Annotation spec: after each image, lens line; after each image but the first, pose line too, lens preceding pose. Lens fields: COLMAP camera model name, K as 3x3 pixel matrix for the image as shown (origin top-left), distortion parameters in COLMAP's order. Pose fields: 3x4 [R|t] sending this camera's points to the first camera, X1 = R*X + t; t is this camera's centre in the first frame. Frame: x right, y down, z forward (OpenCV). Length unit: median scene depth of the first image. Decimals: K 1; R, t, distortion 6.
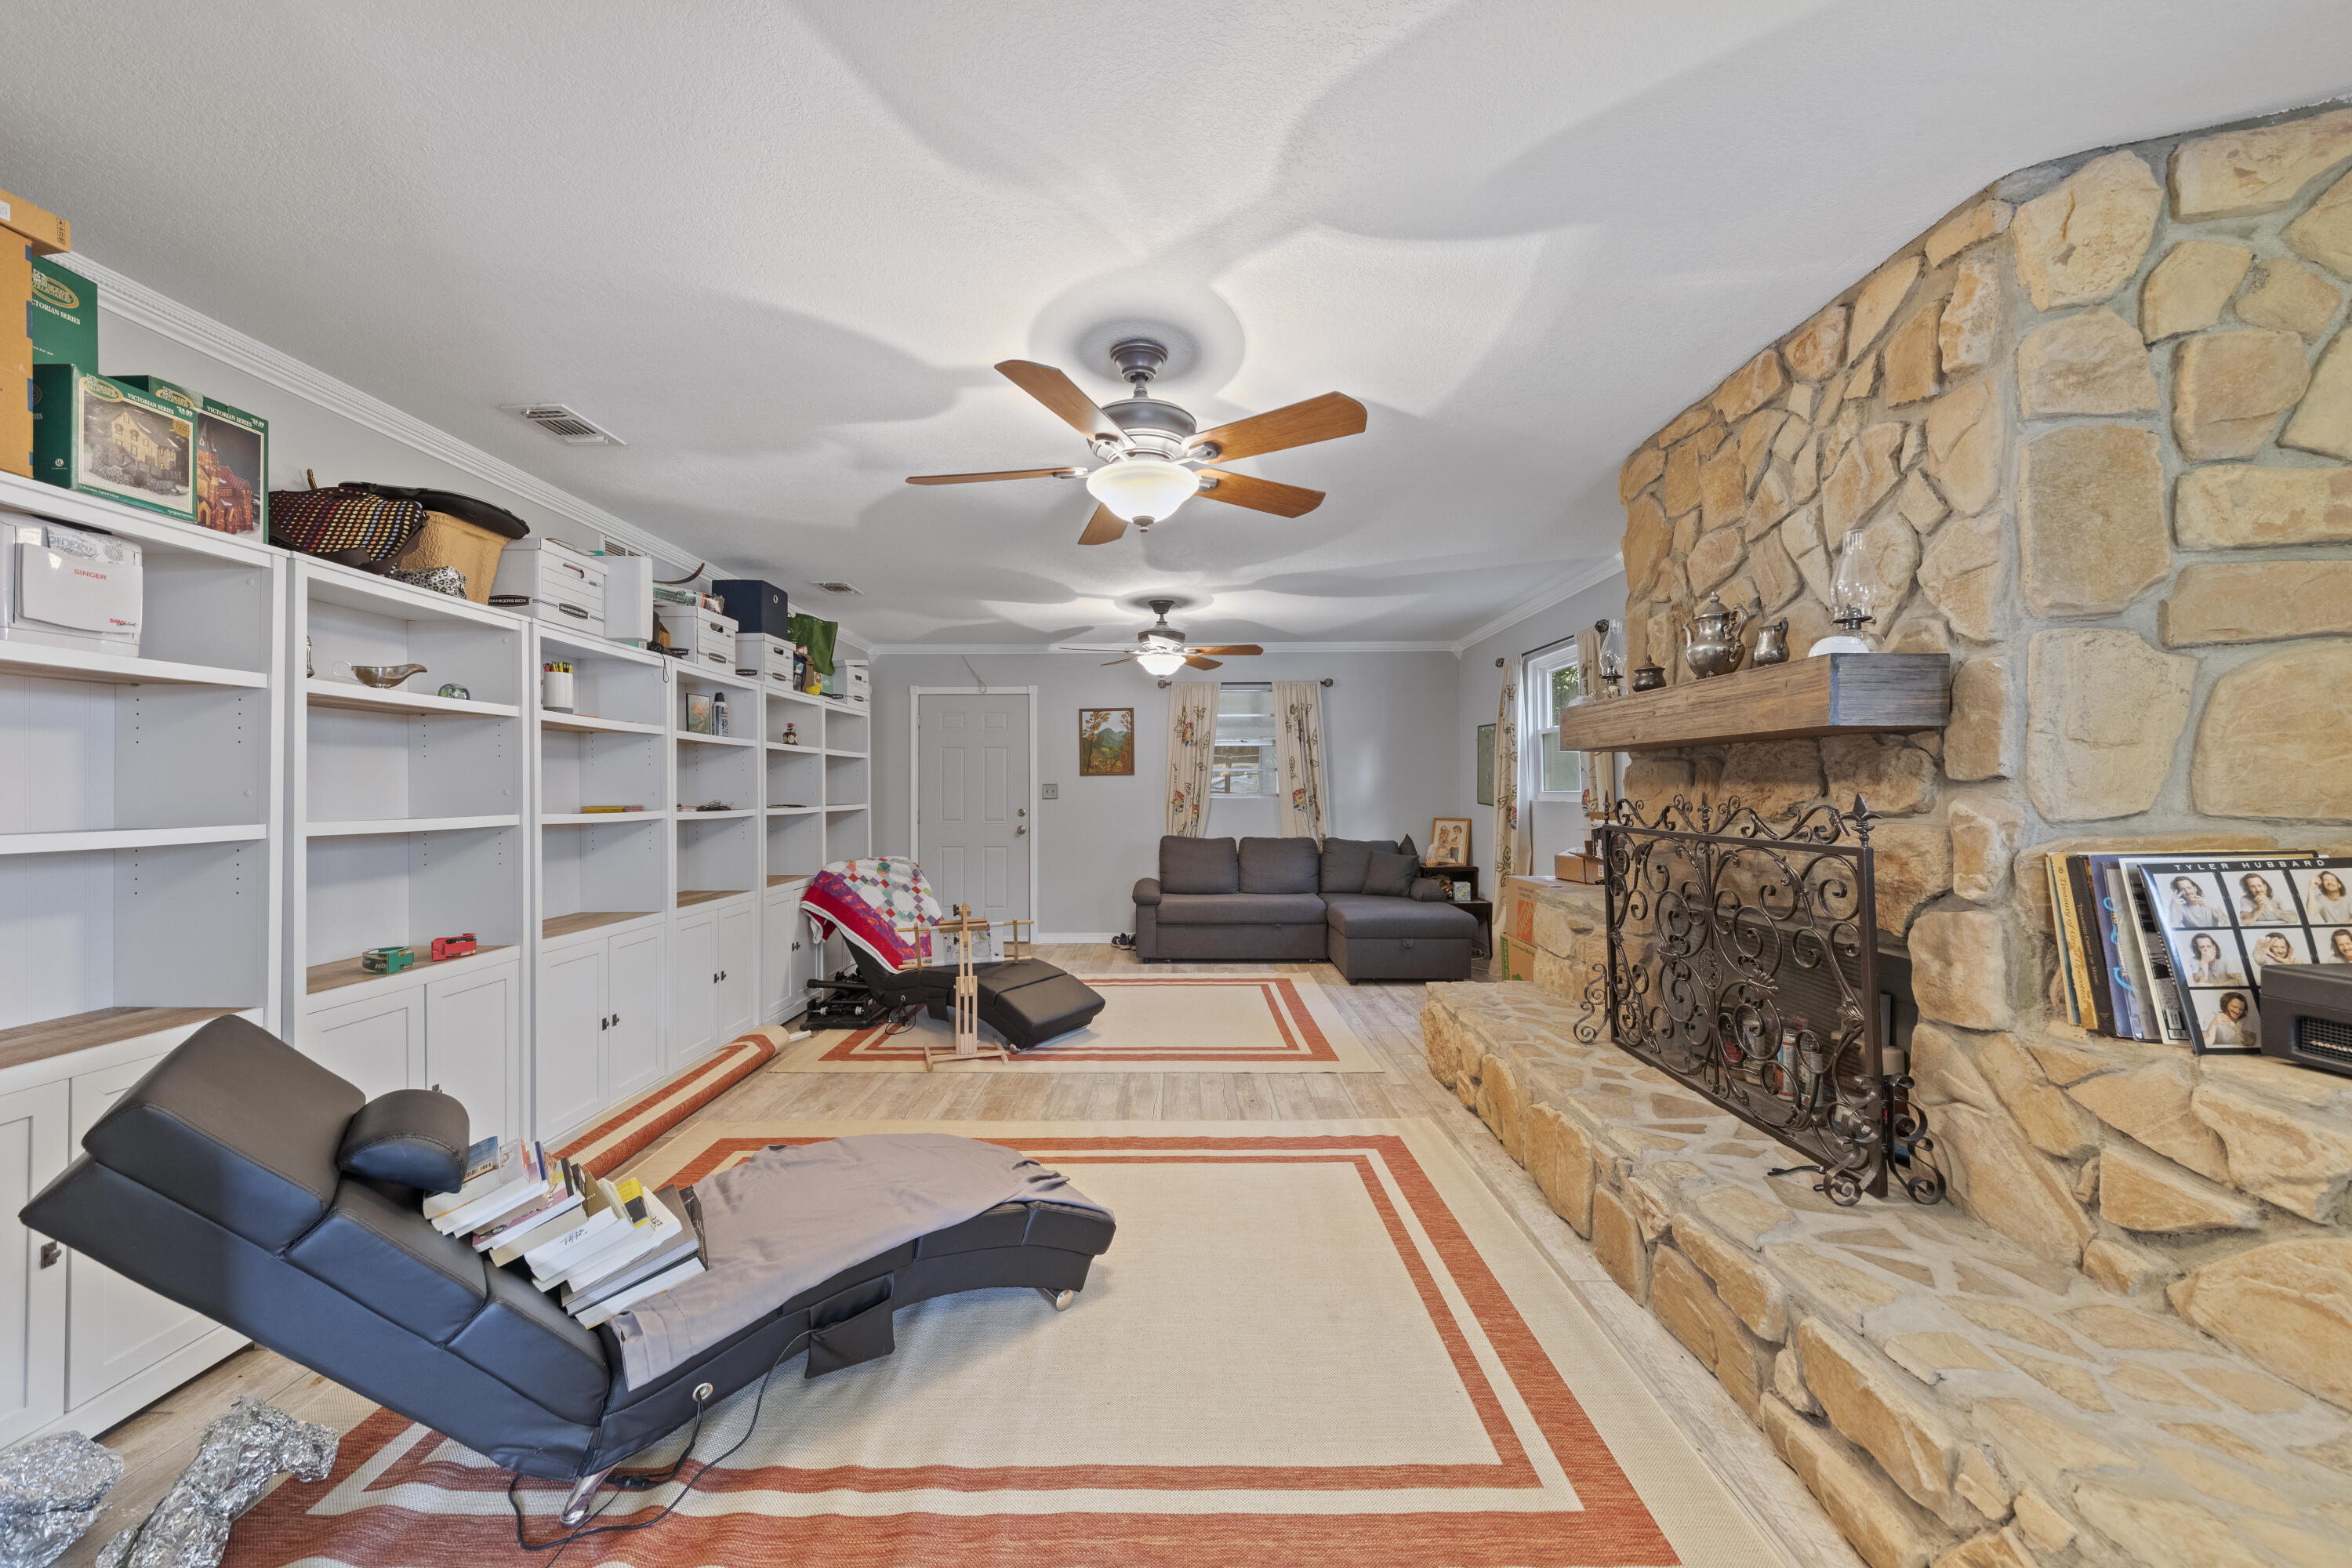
lens RADIAL K [[902.8, 0, 1186.5], [0, 902.8, 791.6], [0, 0, 1]] dist [-0.000774, -0.000213]
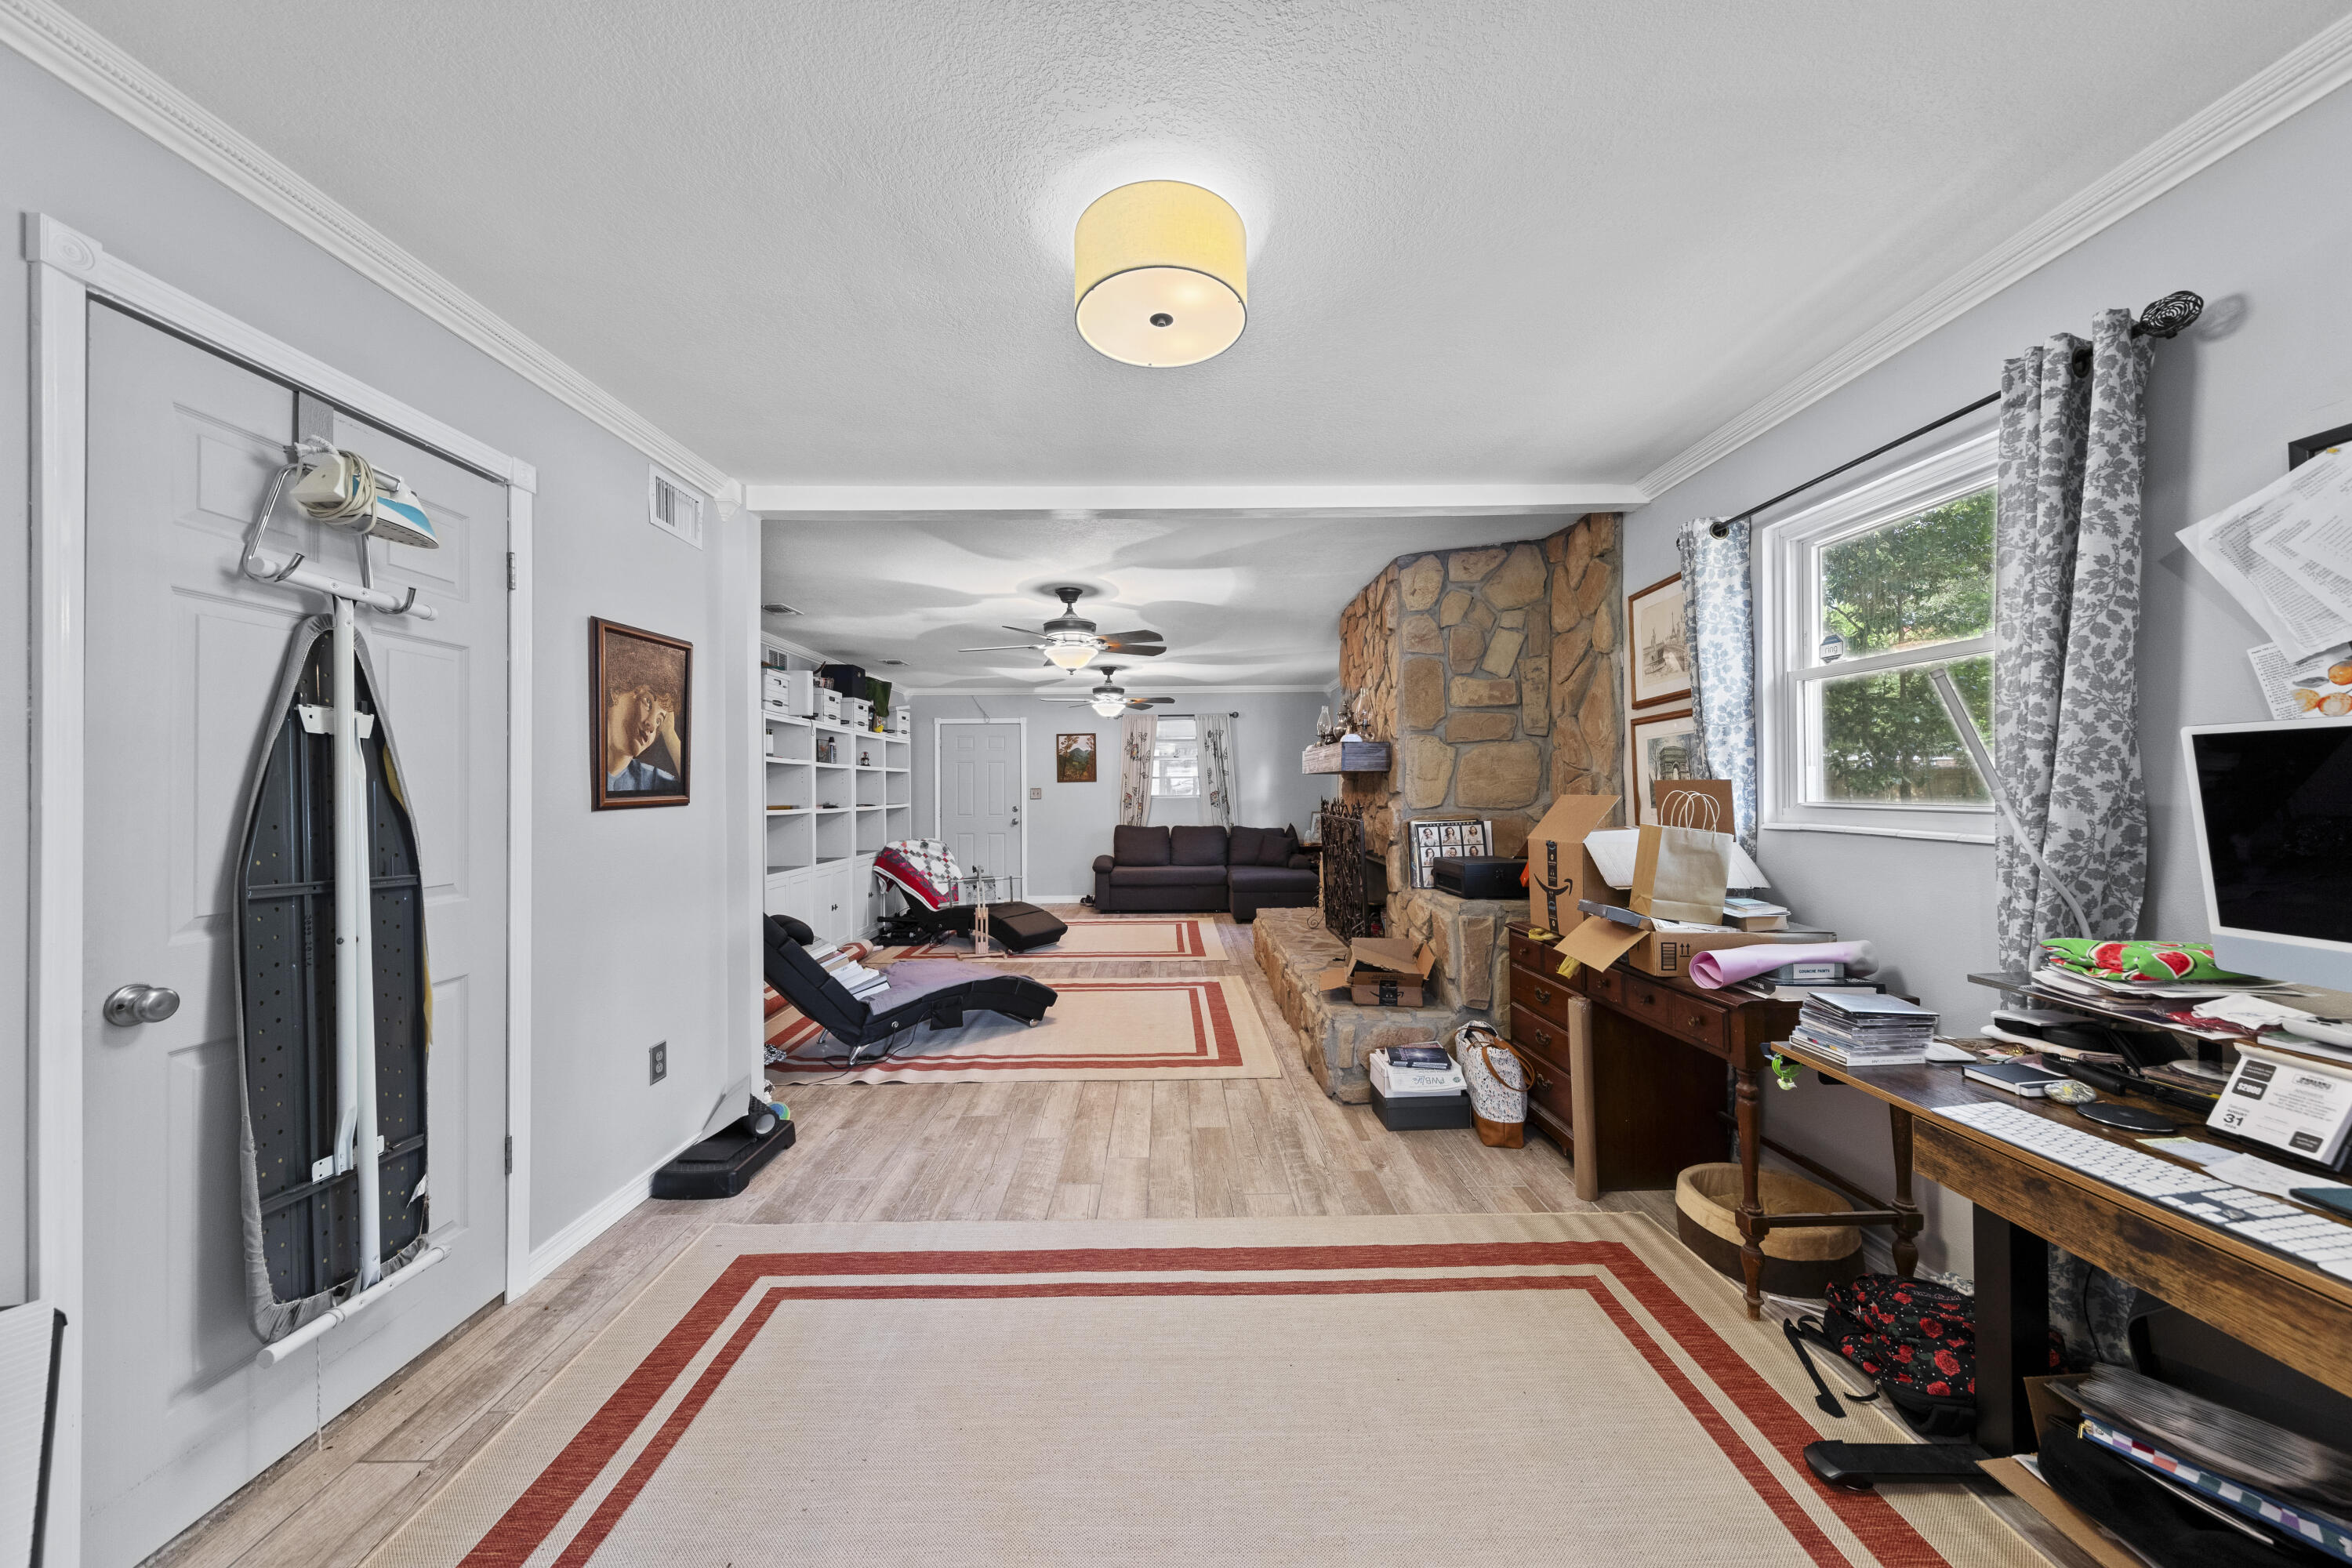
lens RADIAL K [[821.6, 0, 1176.0], [0, 821.6, 784.0], [0, 0, 1]] dist [-0.005216, -0.000048]
pose [[0.999923, -0.004314, 0.011654, 0.076537], [0.004398, 0.999964, -0.007192, -0.007624], [-0.011622, 0.007243, 0.999906, -0.408708]]
